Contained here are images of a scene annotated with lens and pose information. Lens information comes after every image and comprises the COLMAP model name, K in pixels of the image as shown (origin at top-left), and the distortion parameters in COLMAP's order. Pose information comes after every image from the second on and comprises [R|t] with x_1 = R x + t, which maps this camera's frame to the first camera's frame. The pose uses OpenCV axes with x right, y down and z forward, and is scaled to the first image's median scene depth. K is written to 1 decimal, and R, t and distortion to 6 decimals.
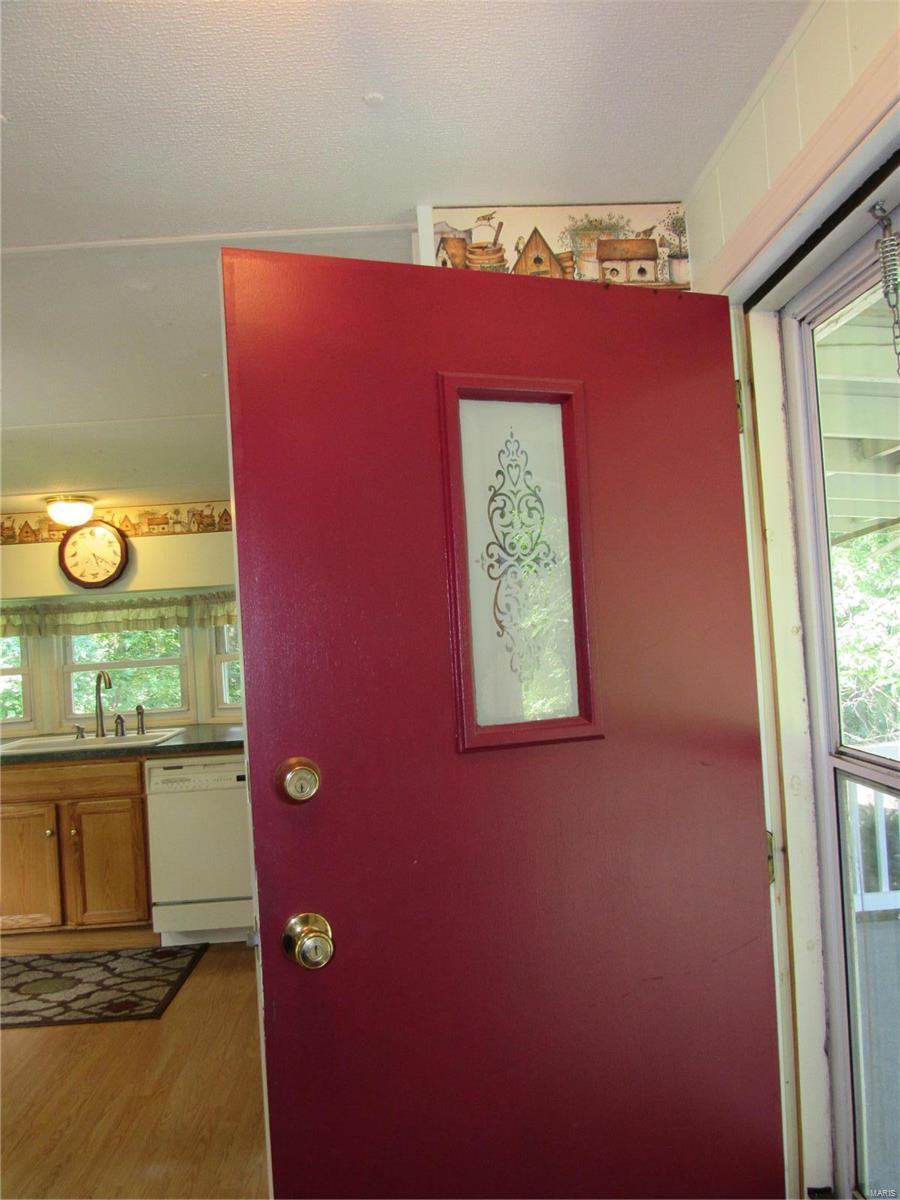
lens RADIAL K [[859.4, 0, 457.0], [0, 859.4, 599.5], [0, 0, 1]] dist [-0.026597, -0.006793]
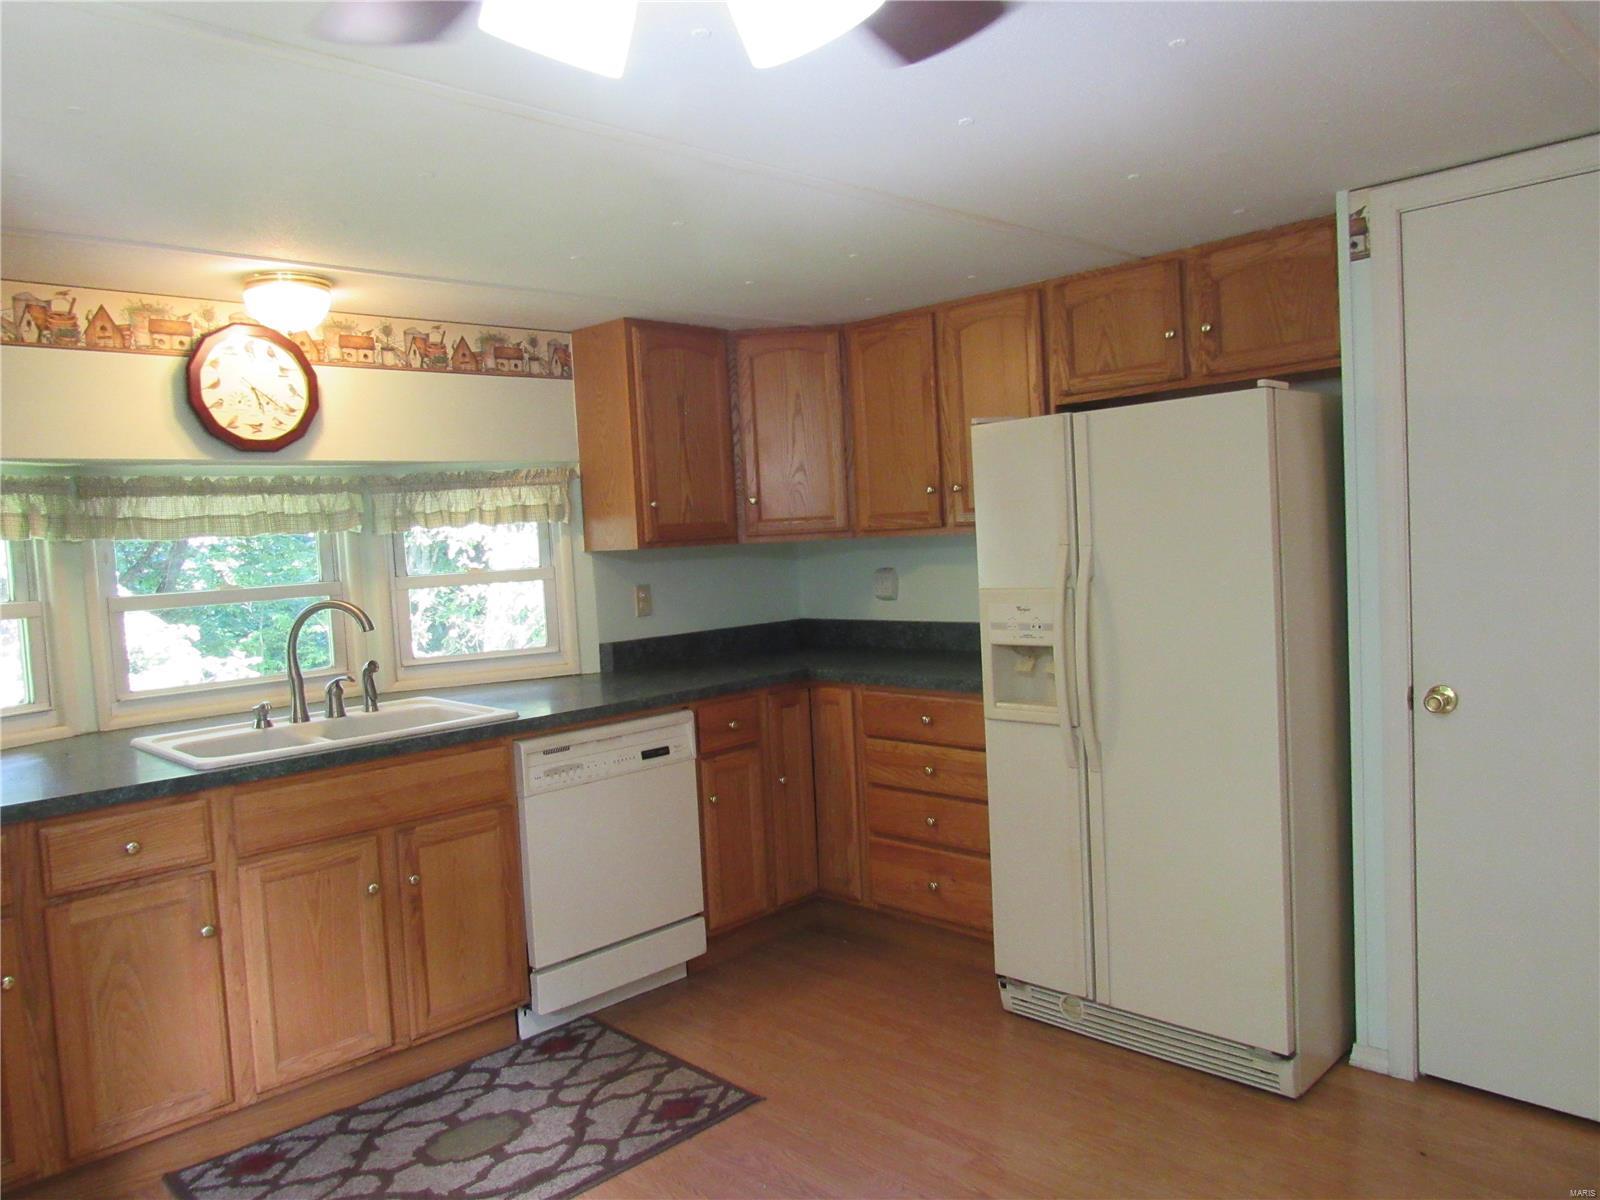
lens RADIAL K [[1145.9, 0, 769.5], [0, 1145.9, 599.2], [0, 0, 1]] dist [-0.026597, -0.006793]
pose [[0.740847, -0.010666, 0.671589, -0.774343], [-0.025365, 0.998716, 0.043842, 0.046751], [-0.671194, -0.049515, 0.739626, 0.285007]]
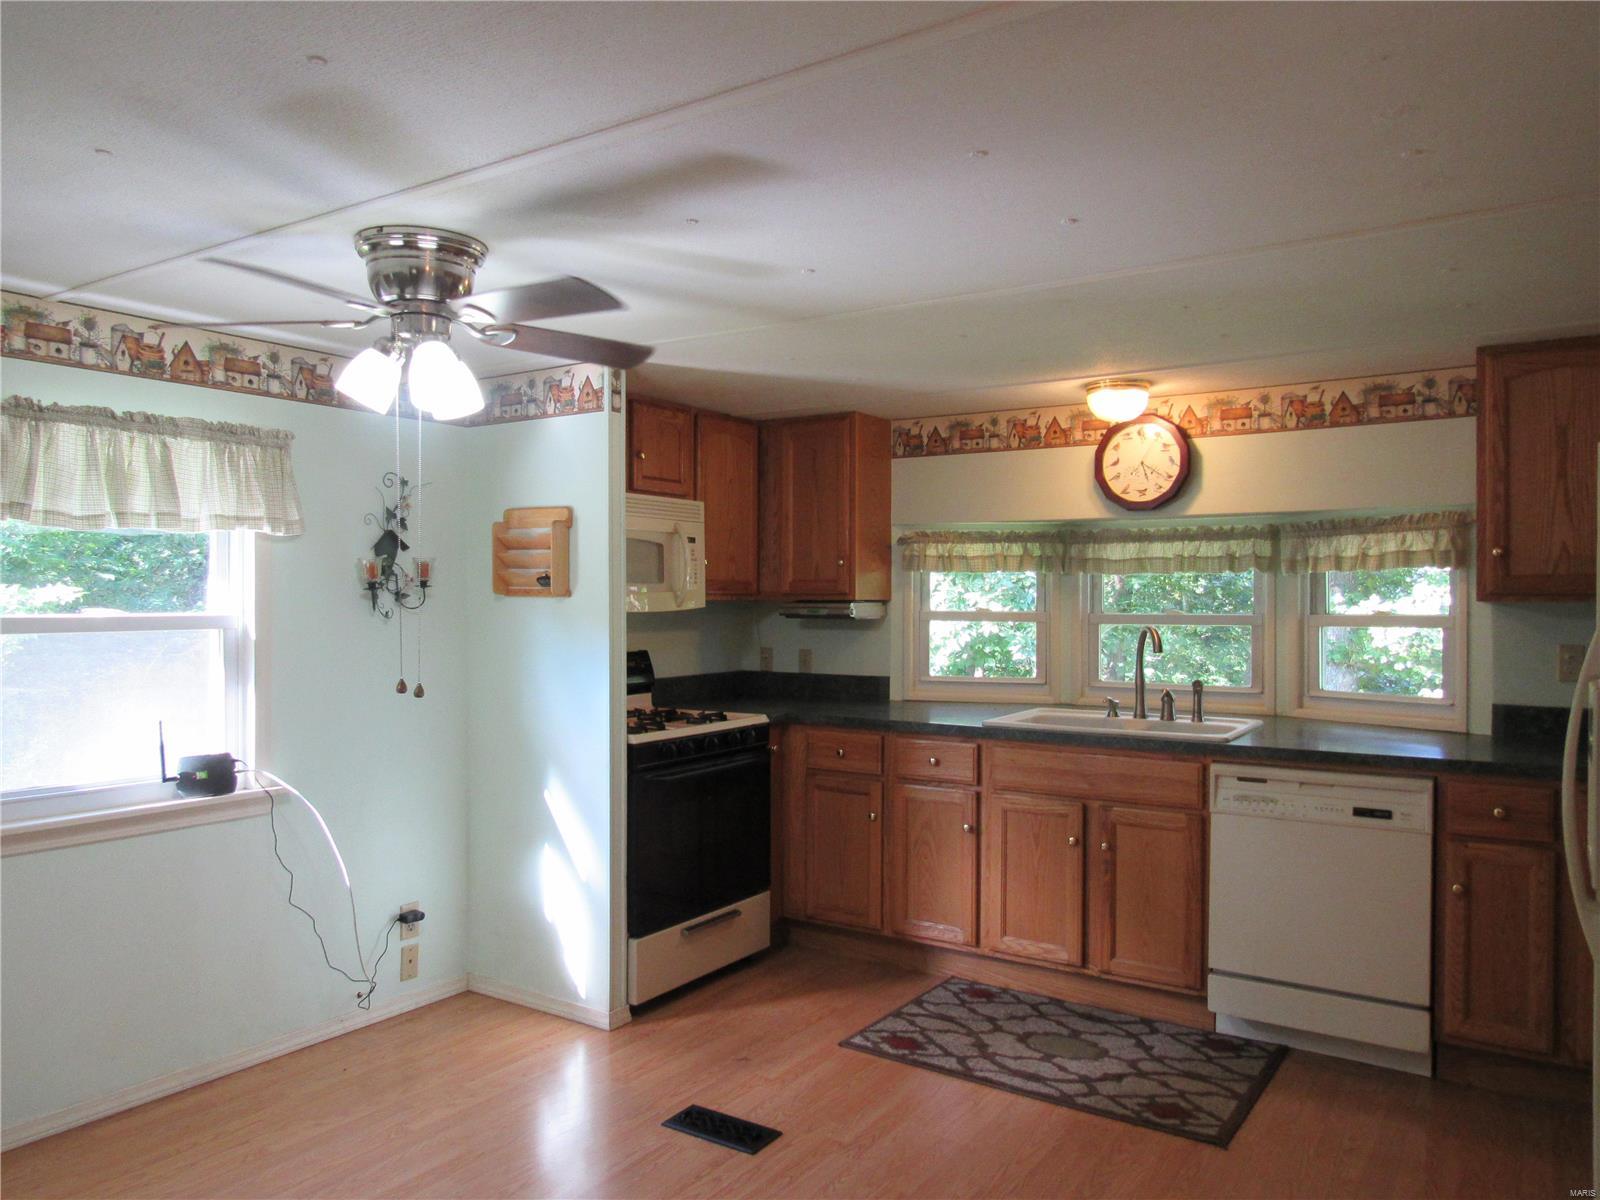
lens RADIAL K [[1145.9, 0, 802.0], [0, 1145.9, 594.5], [0, 0, 1]] dist [-0.026597, -0.006793]
pose [[0.802328, 0.065989, -0.593224, -0.092792], [-0.031605, 0.997172, 0.068178, 0.001179], [0.596045, -0.035952, 0.802145, 0.073235]]
